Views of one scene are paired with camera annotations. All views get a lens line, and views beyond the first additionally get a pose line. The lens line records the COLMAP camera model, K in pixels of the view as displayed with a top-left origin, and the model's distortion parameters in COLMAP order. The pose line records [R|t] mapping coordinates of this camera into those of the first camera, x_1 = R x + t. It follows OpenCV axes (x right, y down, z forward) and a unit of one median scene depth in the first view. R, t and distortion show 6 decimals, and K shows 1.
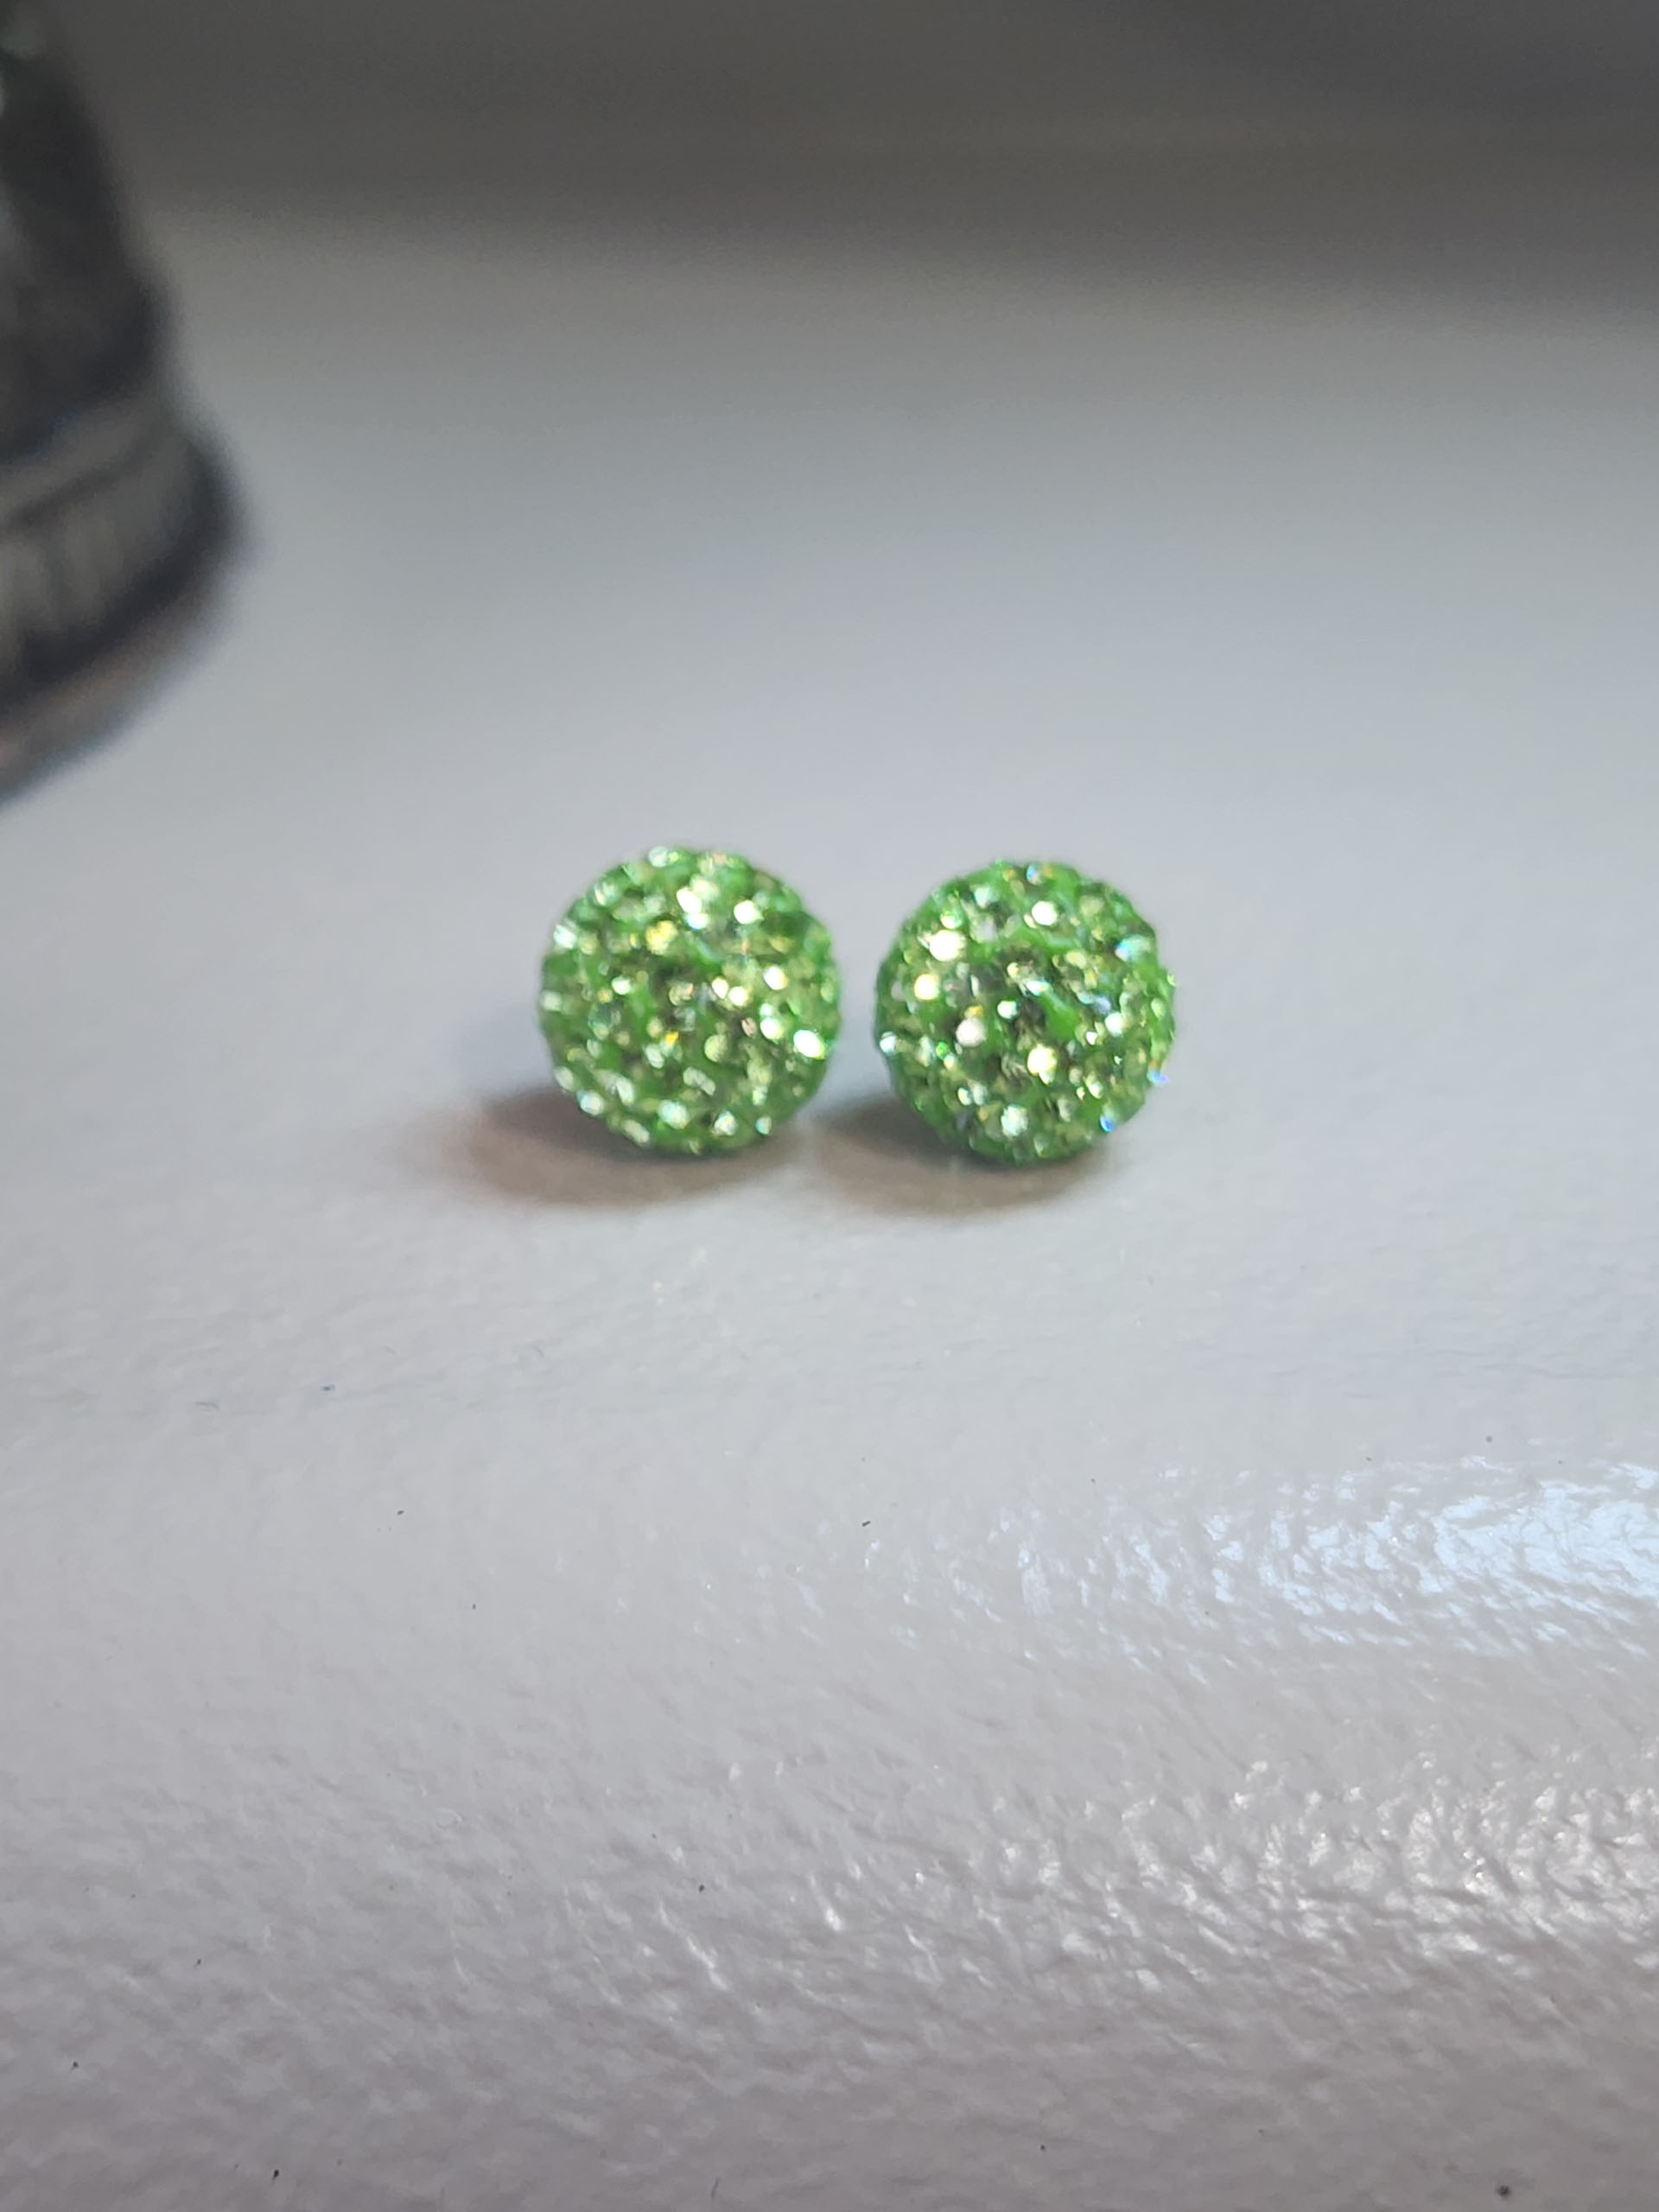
lens RADIAL K [[4514.1, 0, 826.2], [0, 4514.1, 1122.4], [0, 0, 1]] dist [0.039350, 0.000000]
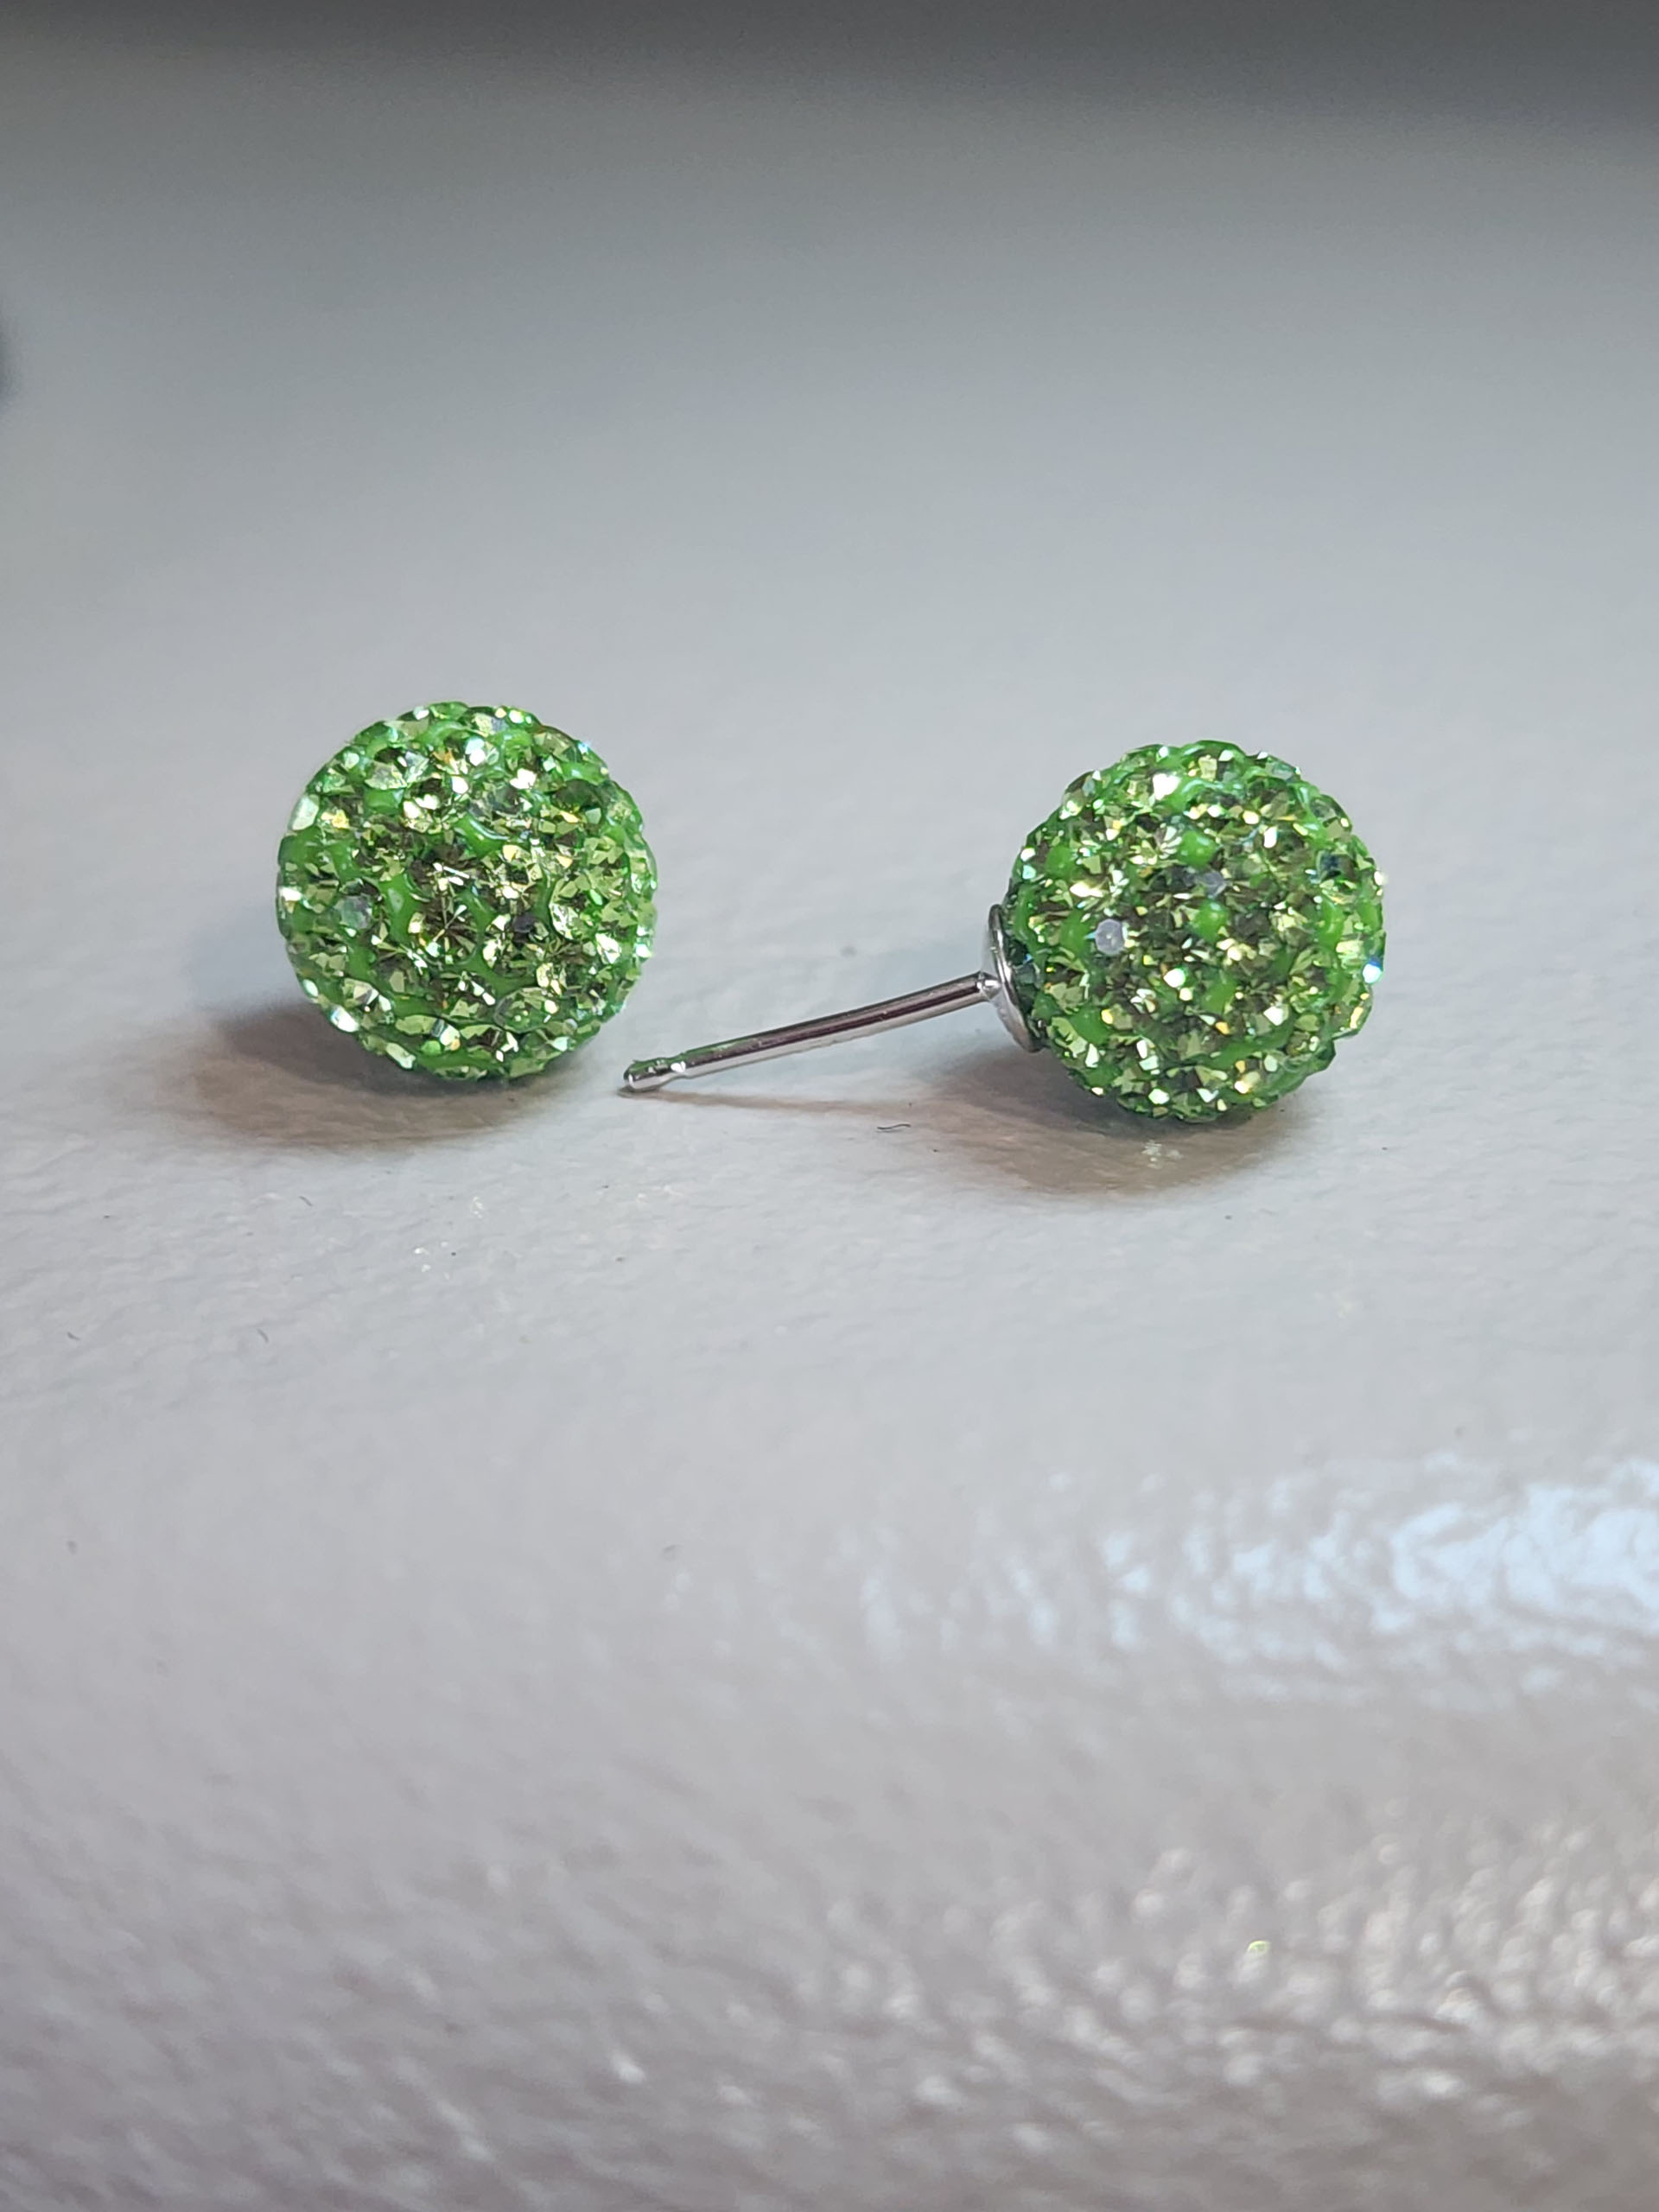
lens RADIAL K [[4514.1, 0, 918.3], [0, 4514.1, 1137.2], [0, 0, 1]] dist [0.039350, 0.000000]
pose [[0.999464, -0.010794, 0.030894, 0.028780], [0.010260, 0.999796, 0.017396, 0.003887], [-0.031076, -0.017070, 0.999371, 0.219459]]
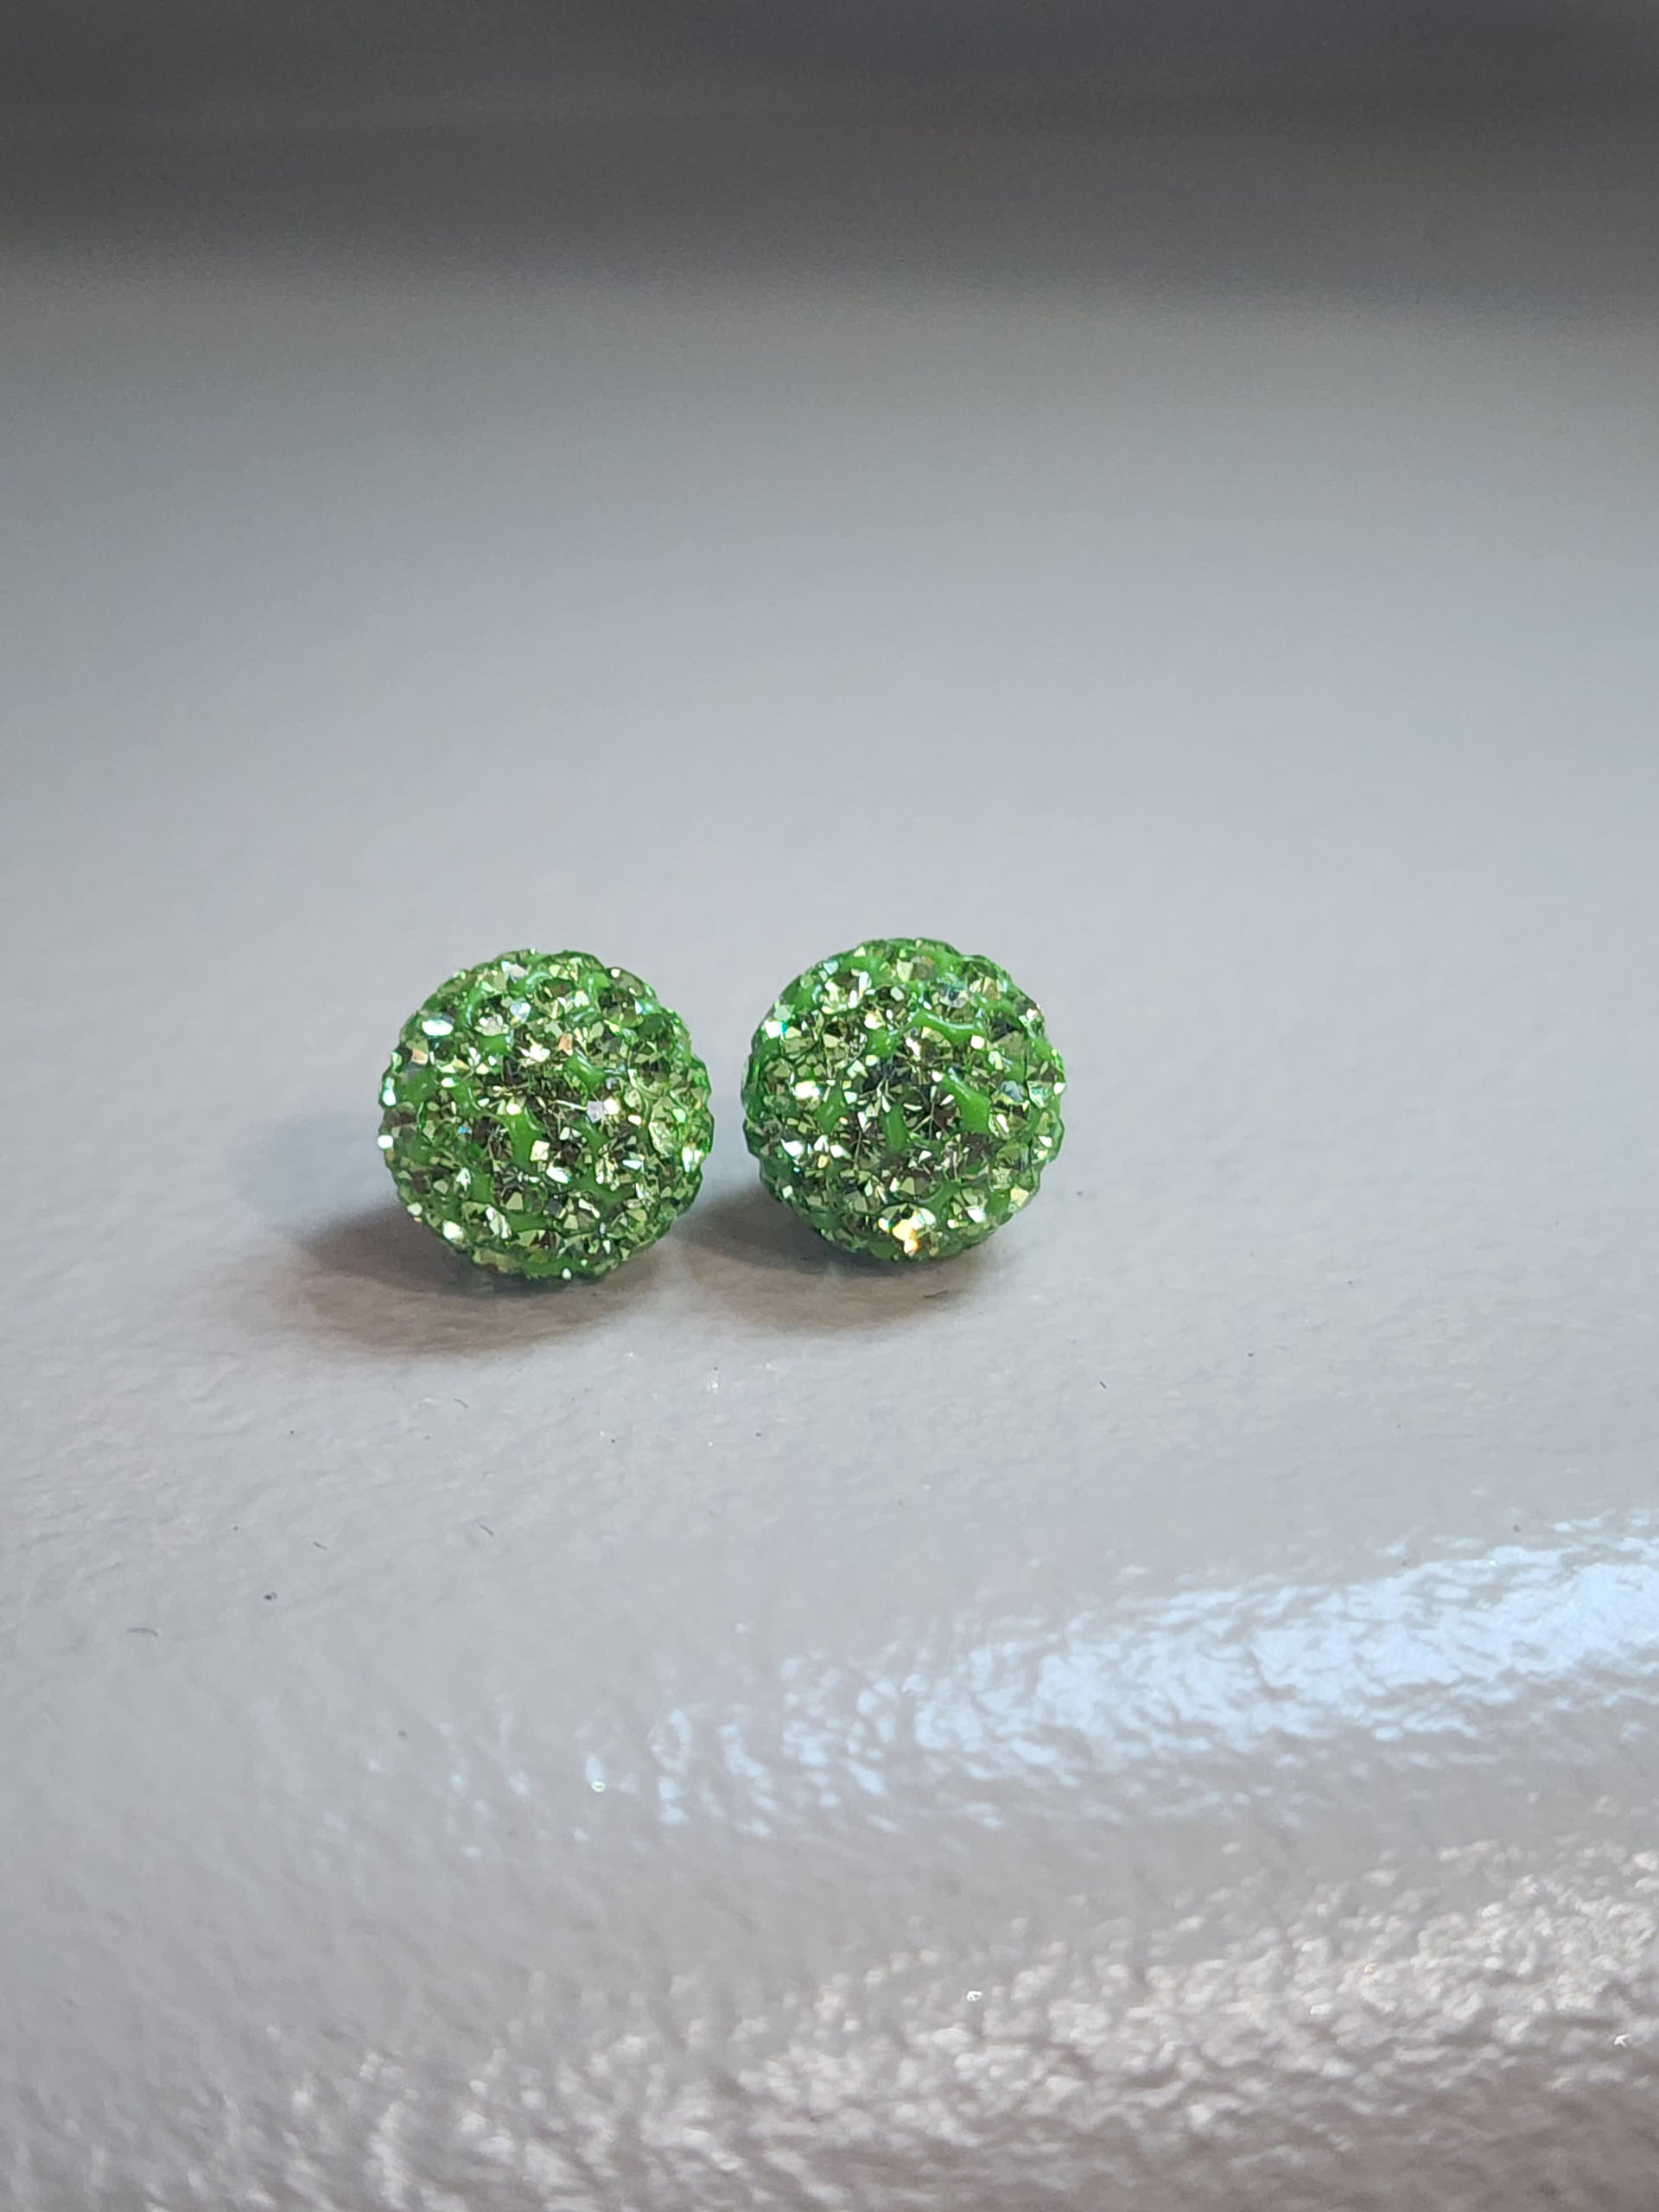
lens RADIAL K [[4514.1, 0, 843.4], [0, 4514.1, 1123.4], [0, 0, 1]] dist [0.039350, 0.000000]
pose [[0.969738, -0.078575, 0.231156, -0.209794], [0.074377, 0.996869, 0.026833, -0.052322], [-0.232541, -0.008828, 0.972547, 0.112947]]
